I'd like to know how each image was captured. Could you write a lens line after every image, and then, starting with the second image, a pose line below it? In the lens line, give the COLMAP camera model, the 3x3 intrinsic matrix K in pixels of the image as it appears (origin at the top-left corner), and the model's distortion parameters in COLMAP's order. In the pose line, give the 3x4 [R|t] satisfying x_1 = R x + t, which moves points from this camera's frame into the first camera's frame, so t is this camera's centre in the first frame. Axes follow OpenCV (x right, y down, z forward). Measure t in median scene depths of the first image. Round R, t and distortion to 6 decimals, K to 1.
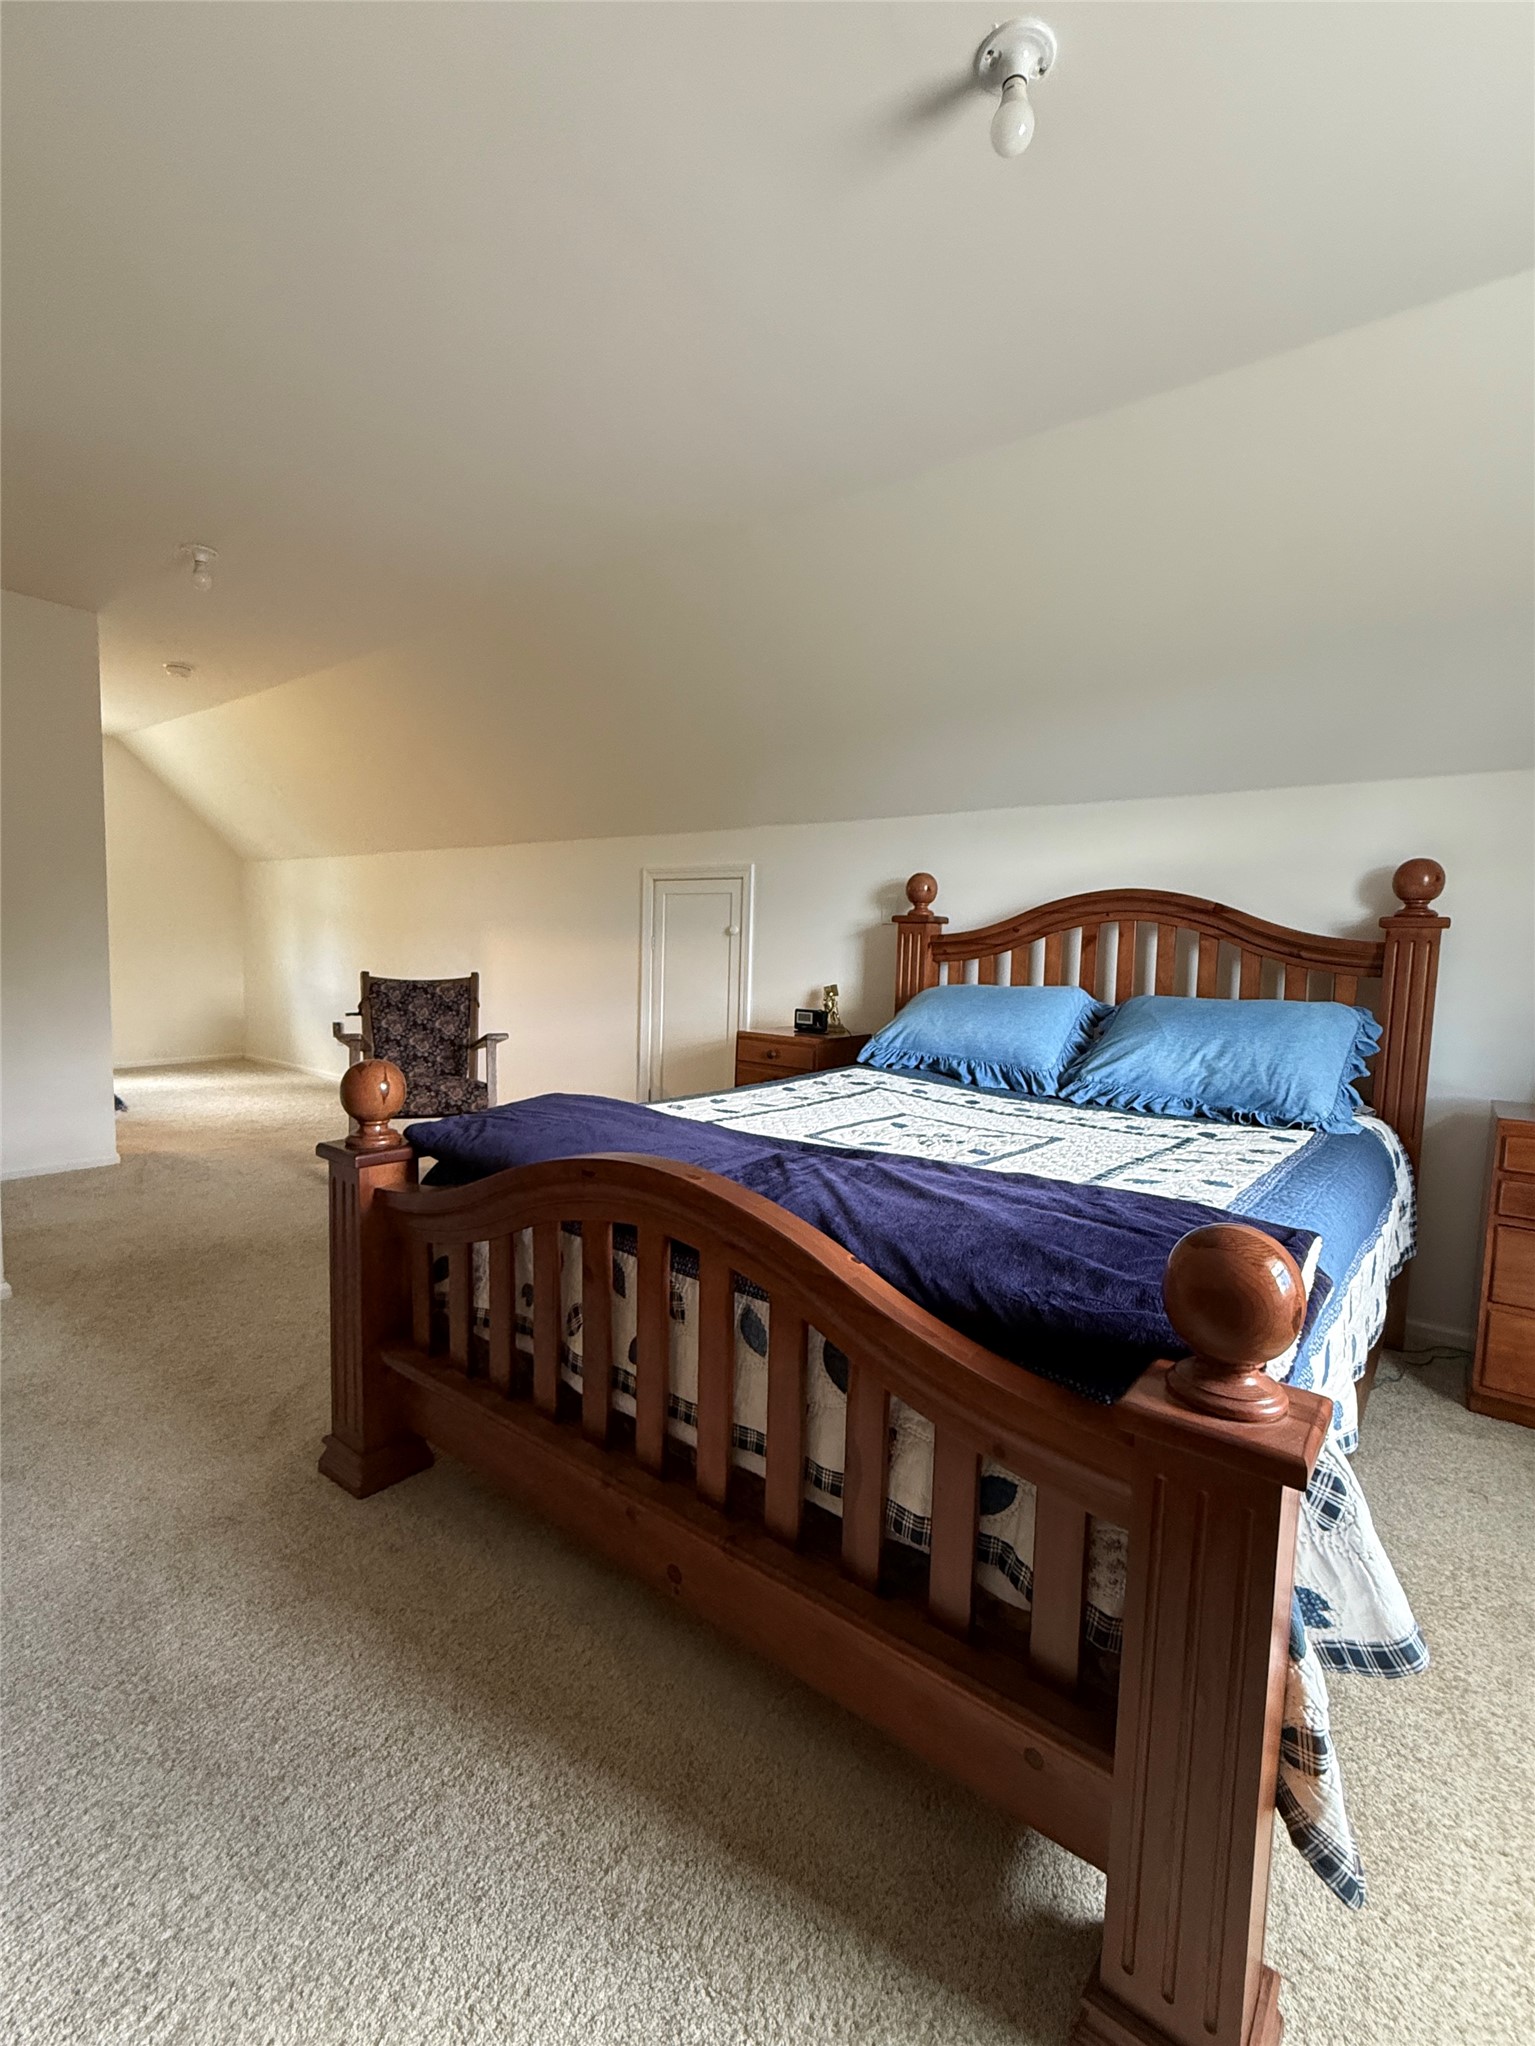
lens RADIAL K [[897.4, 0, 767.5], [0, 897.4, 1023.0], [0, 0, 1]] dist [0.000558, 0.000095]
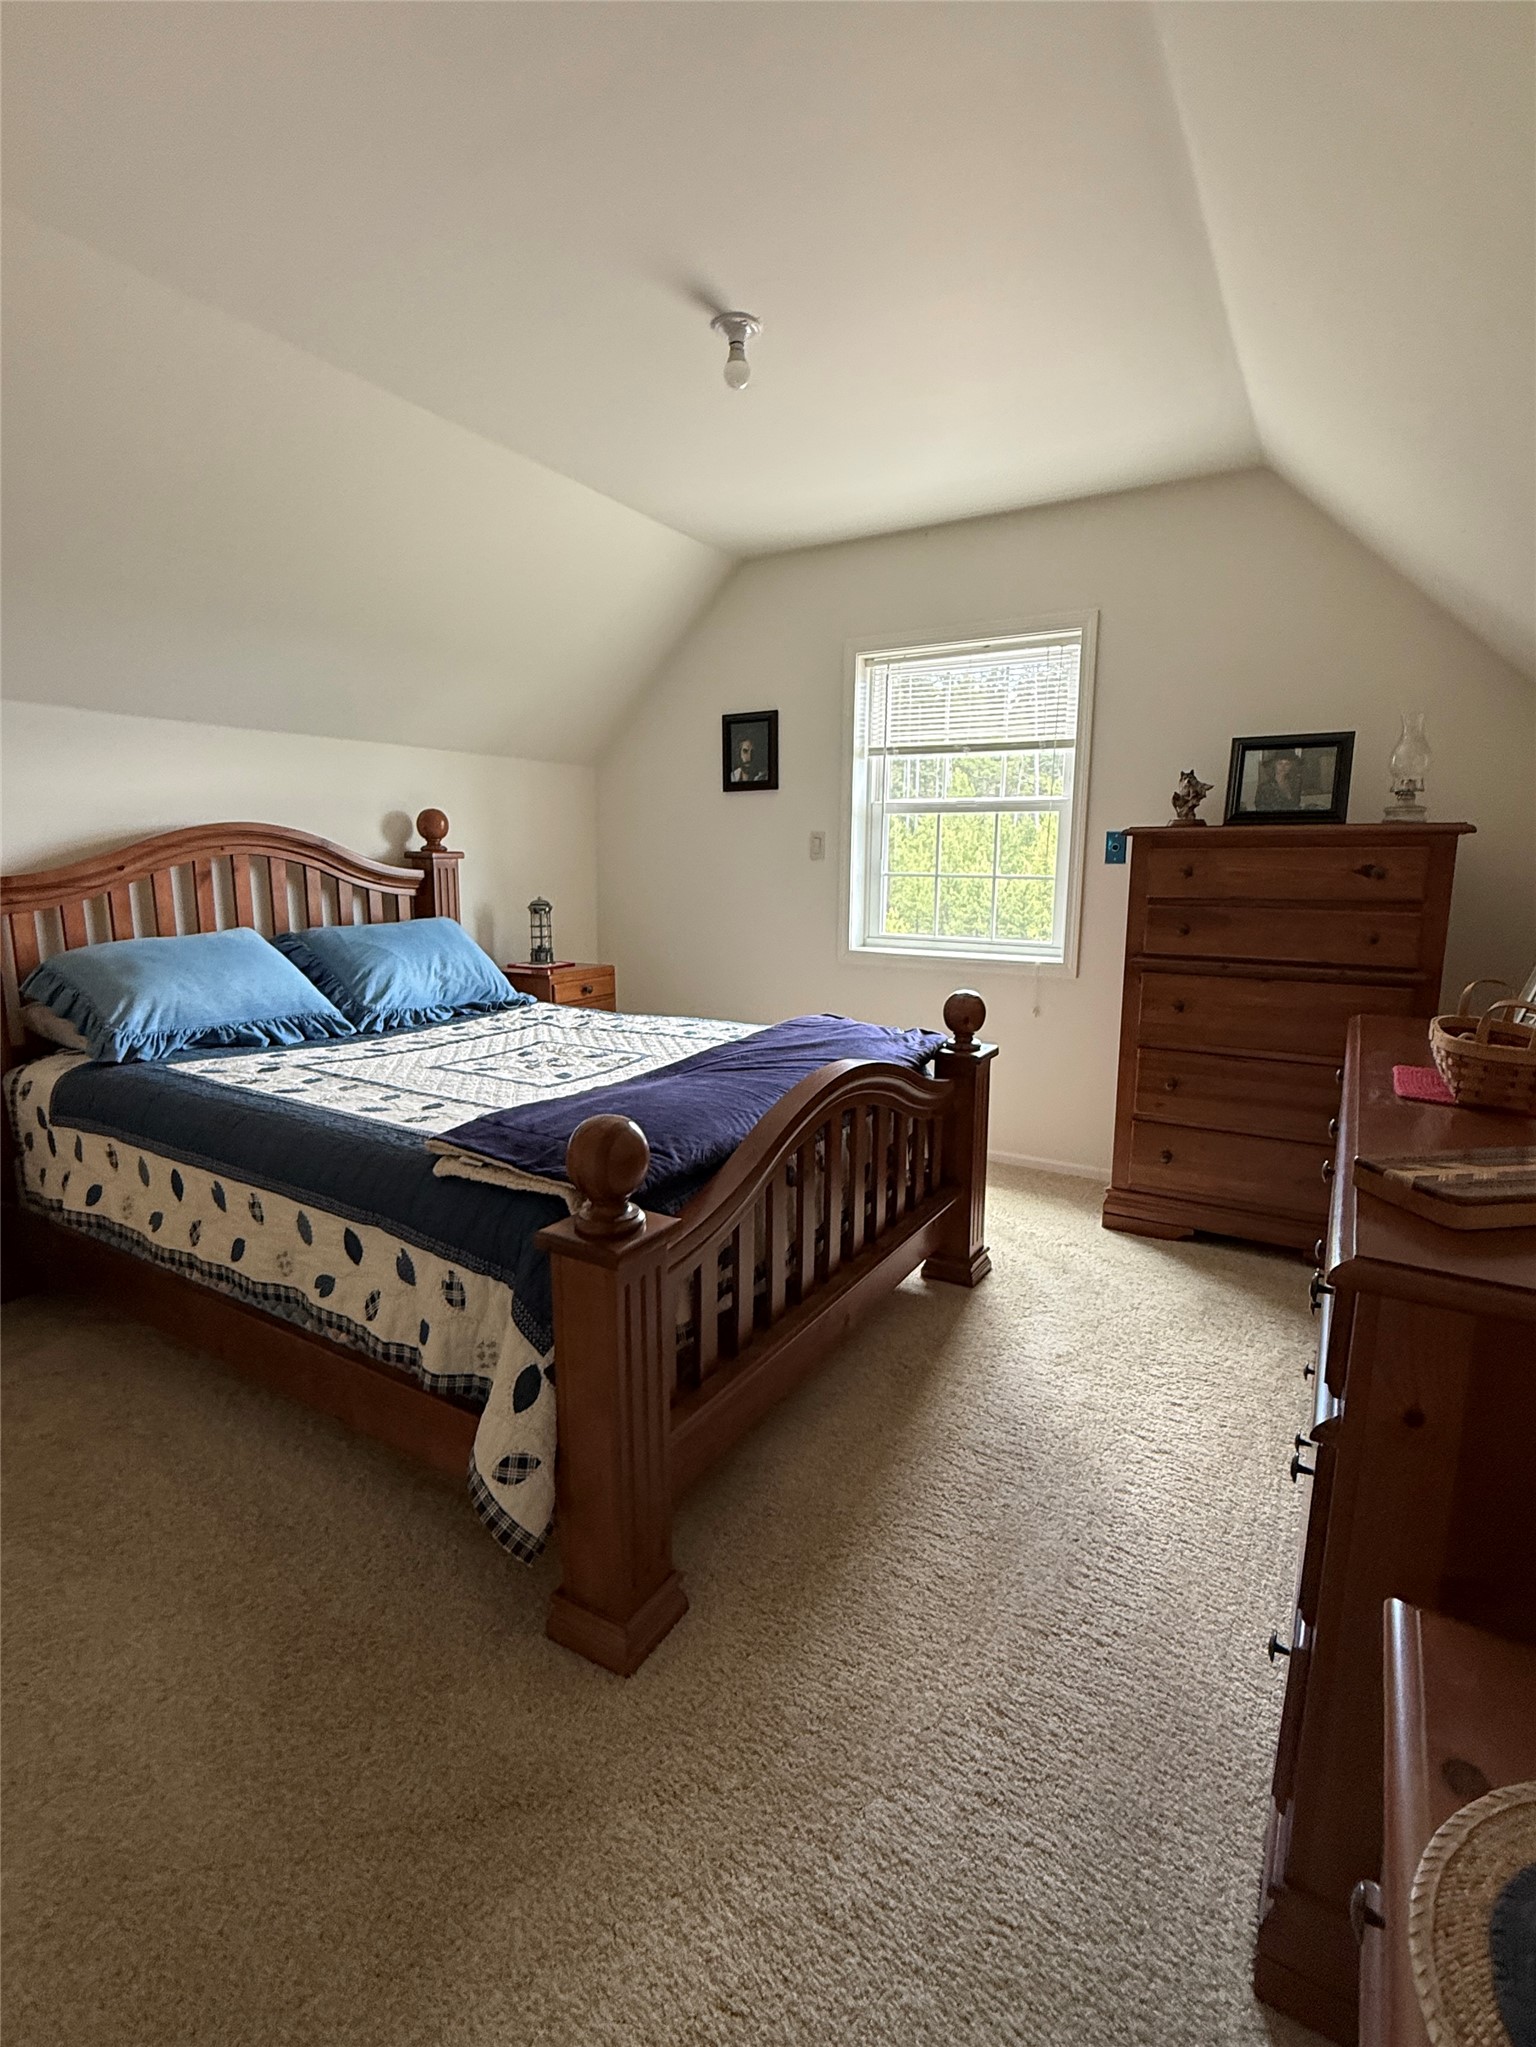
lens RADIAL K [[961.1, 0, 768.0], [0, 961.1, 1023.5], [0, 0, 1]] dist [-0.000273, -0.000033]
pose [[-0.114644, -0.204580, 0.972113, -0.812024], [0.077806, 0.973710, 0.214092, -0.129352], [-0.990355, 0.100181, -0.095713, 0.625640]]
